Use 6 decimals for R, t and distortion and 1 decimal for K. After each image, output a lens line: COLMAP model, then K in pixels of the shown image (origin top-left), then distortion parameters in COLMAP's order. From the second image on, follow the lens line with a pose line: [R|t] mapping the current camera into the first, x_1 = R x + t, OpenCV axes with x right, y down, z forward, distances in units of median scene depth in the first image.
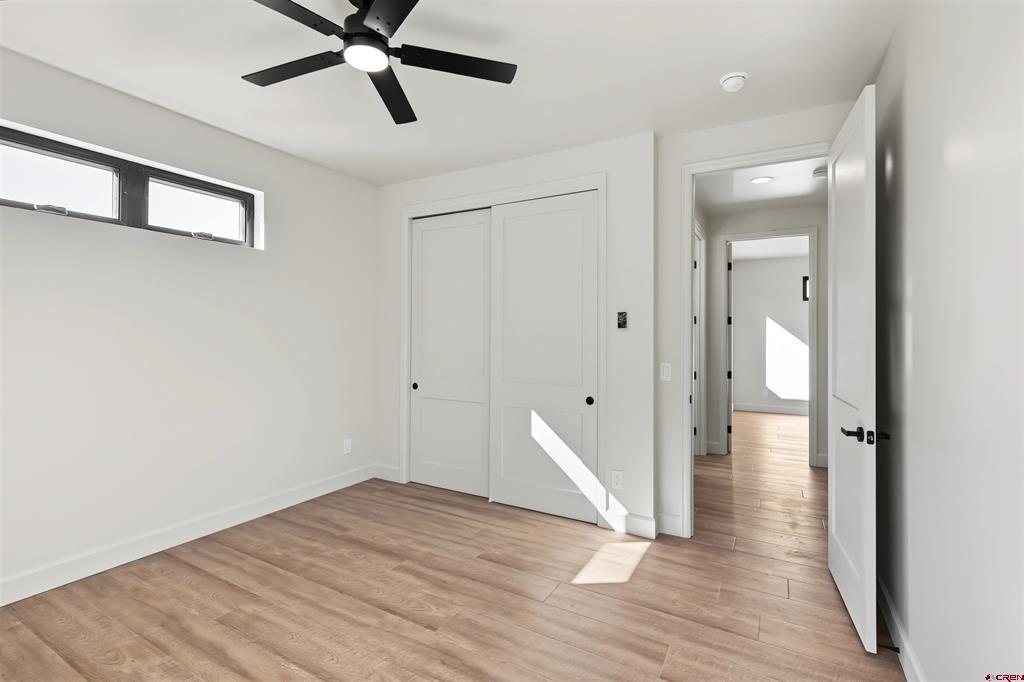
lens RADIAL K [[467.7, 0, 522.5], [0, 467.7, 326.6], [0, 0, 1]] dist [0.003803, -0.000417]
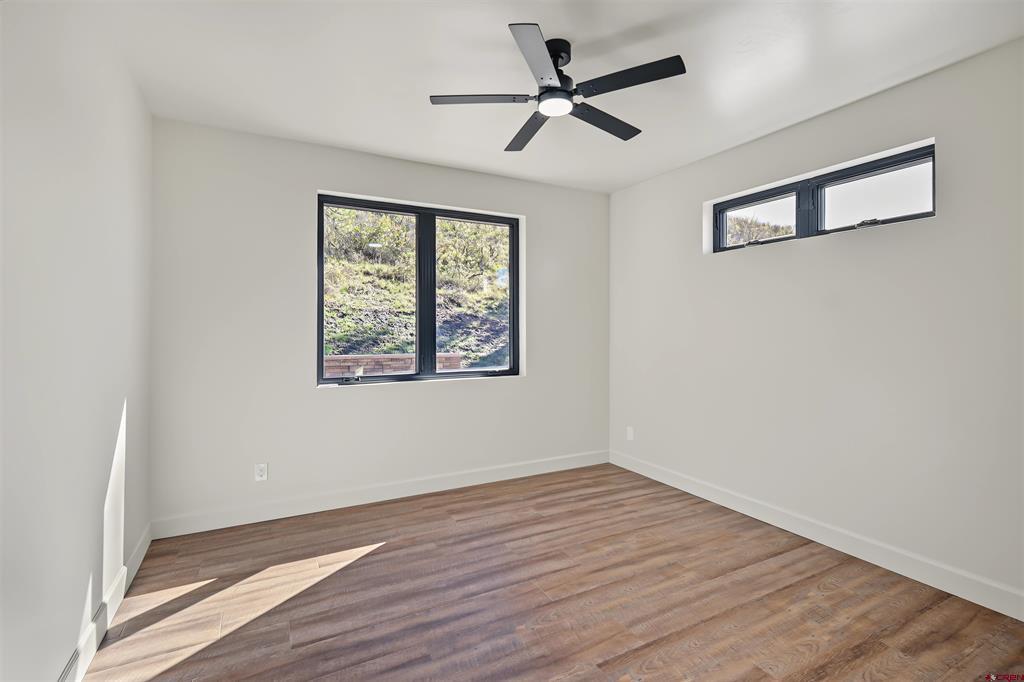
lens RADIAL K [[467.7, 0, 505.1], [0, 467.7, 336.4], [0, 0, 1]] dist [0.003803, -0.000417]
pose [[-0.556189, -0.003569, -0.831048, 0.522568], [0.002146, 0.999981, -0.005731, 0.029360], [0.831053, -0.004971, -0.556171, 1.098140]]
